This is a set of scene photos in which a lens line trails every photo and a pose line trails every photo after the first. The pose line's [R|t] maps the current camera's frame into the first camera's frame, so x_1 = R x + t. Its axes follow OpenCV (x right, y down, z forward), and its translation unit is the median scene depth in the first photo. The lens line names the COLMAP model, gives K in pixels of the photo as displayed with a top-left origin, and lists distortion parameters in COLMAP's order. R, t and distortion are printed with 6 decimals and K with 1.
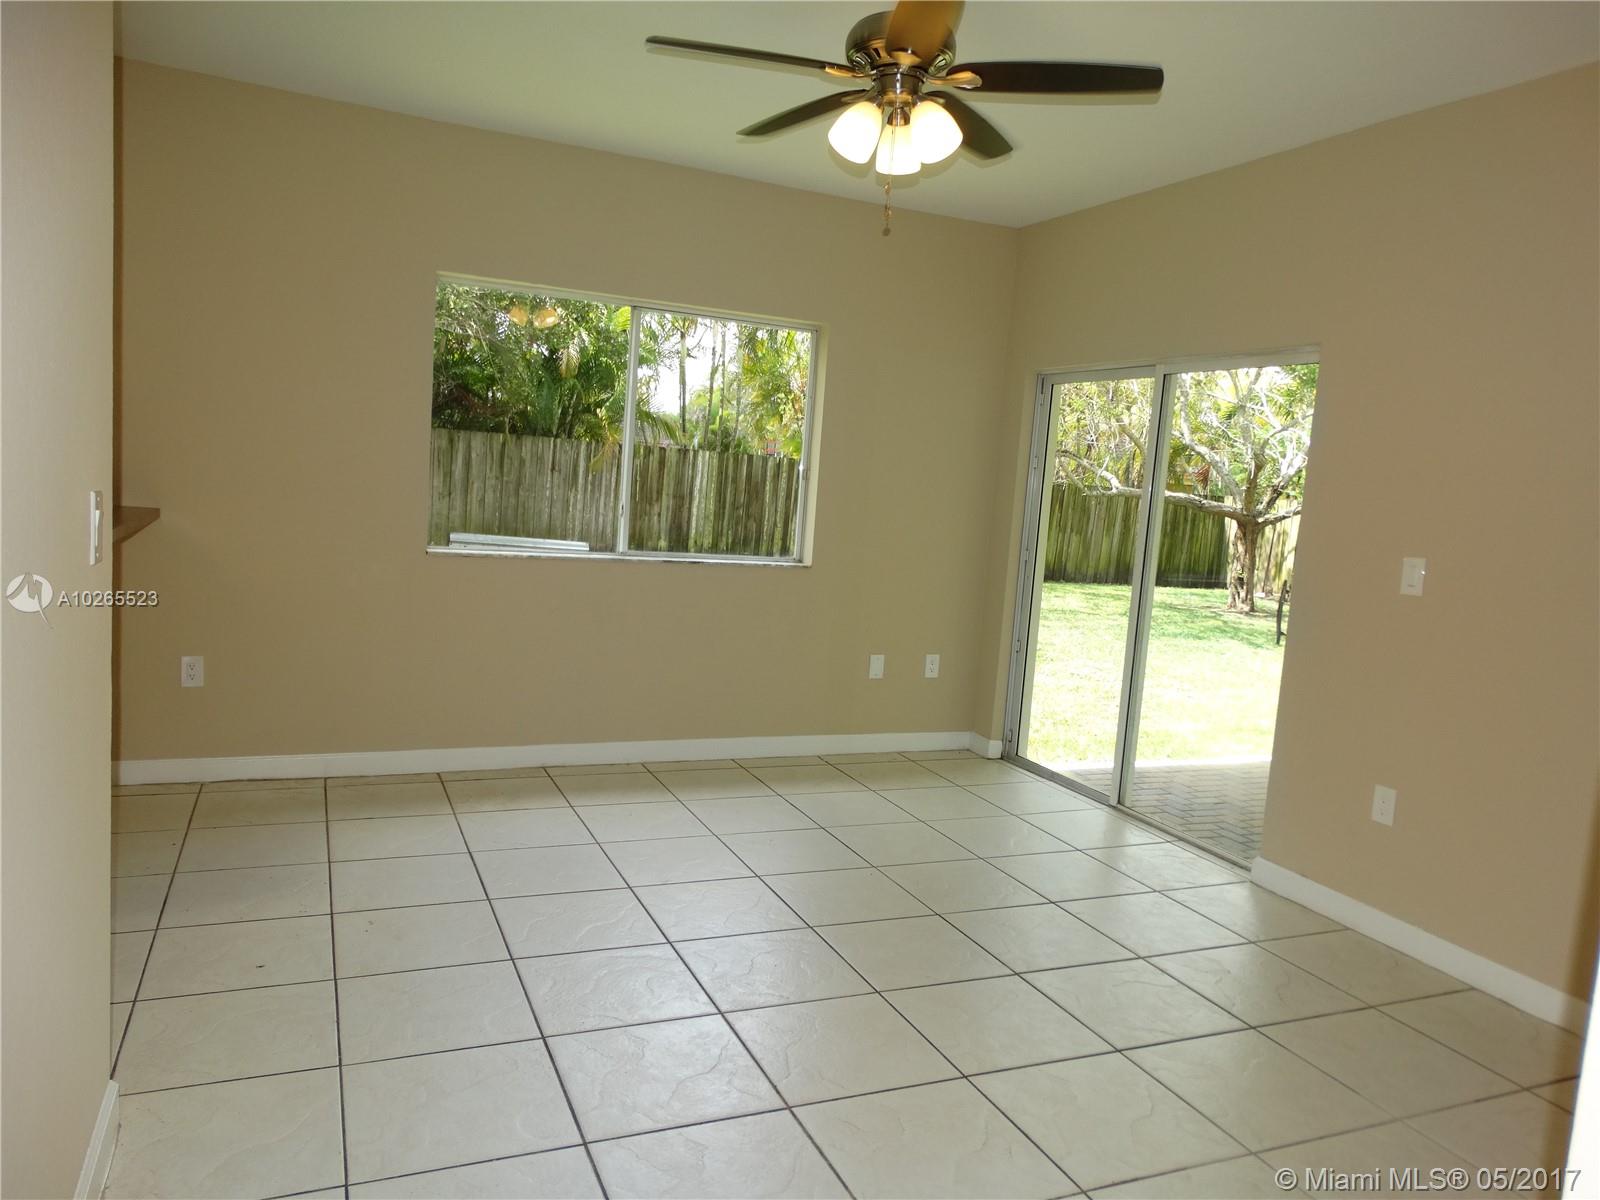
lens RADIAL K [[1148.2, 0, 810.4], [0, 1148.2, 598.0], [0, 0, 1]] dist [-0.000437, 0.001013]
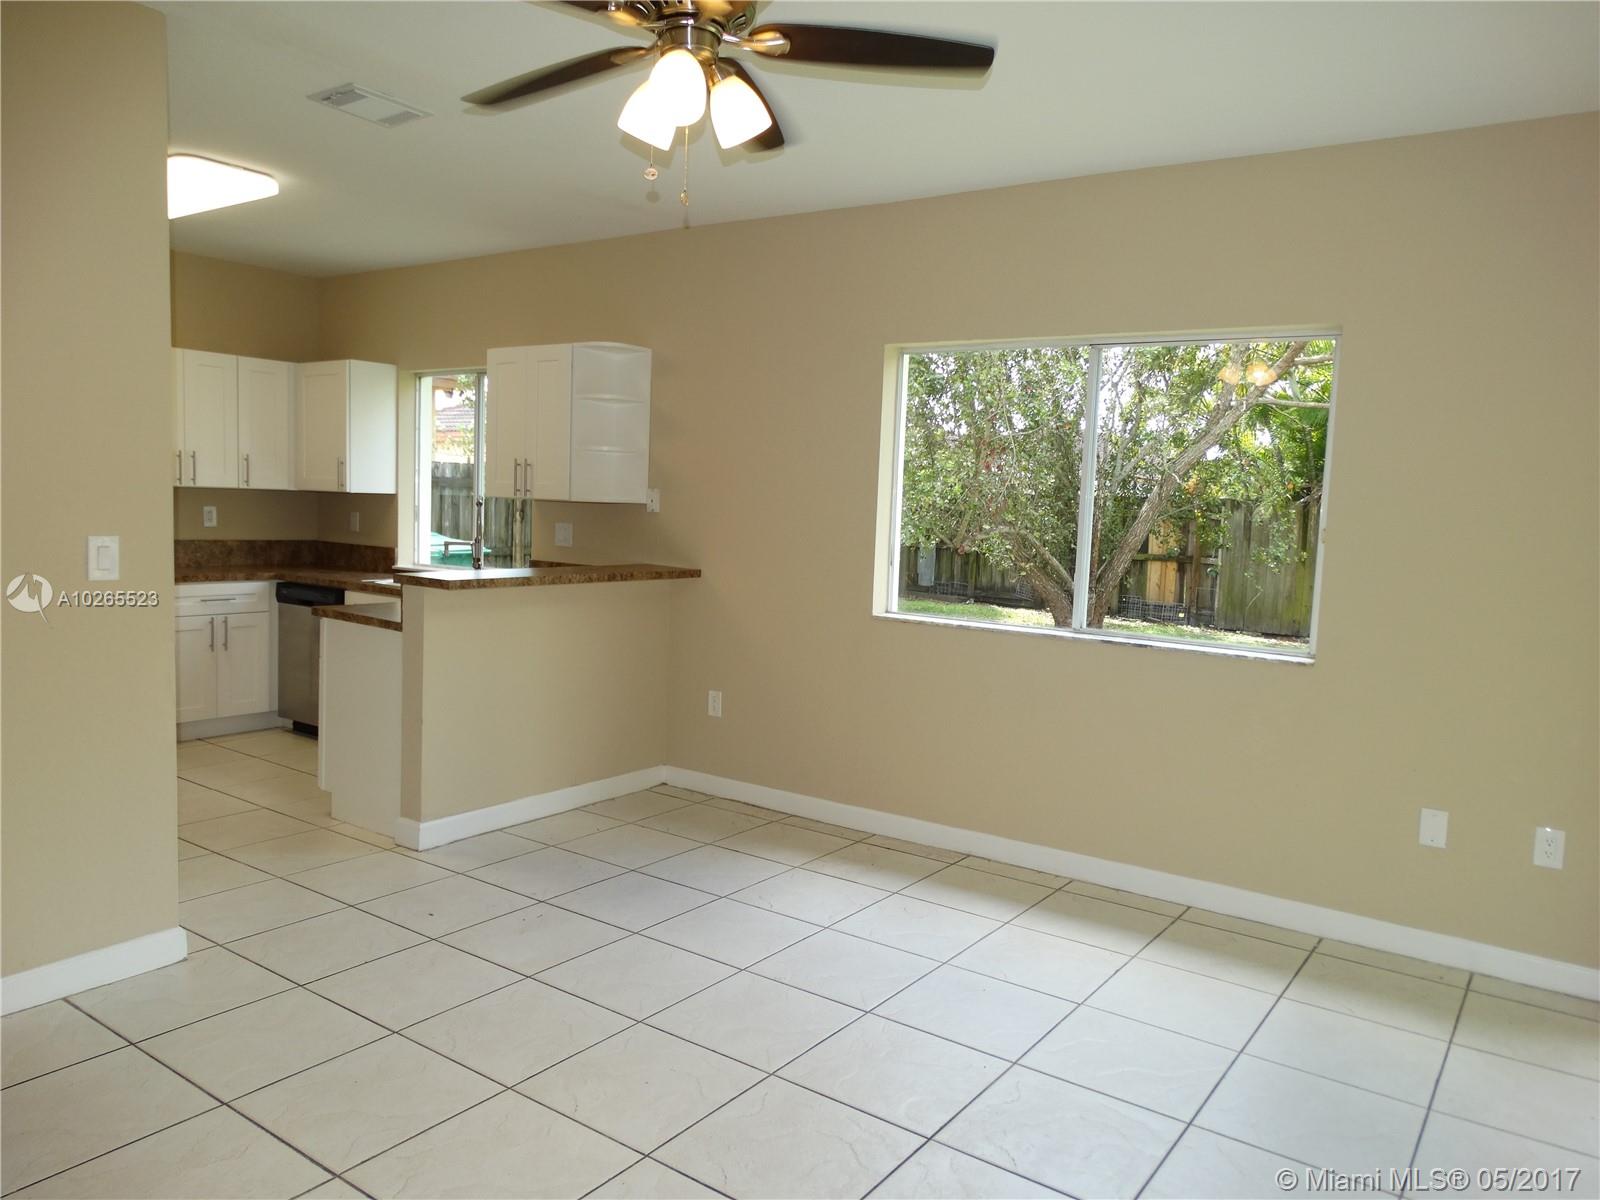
lens RADIAL K [[1148.2, 0, 810.4], [0, 1148.2, 598.0], [0, 0, 1]] dist [-0.000437, 0.001013]
pose [[0.506284, 0.017289, -0.862194, 0.517655], [-0.103613, 0.993776, -0.040914, -0.007397], [0.856120, 0.110049, 0.504924, 0.421728]]
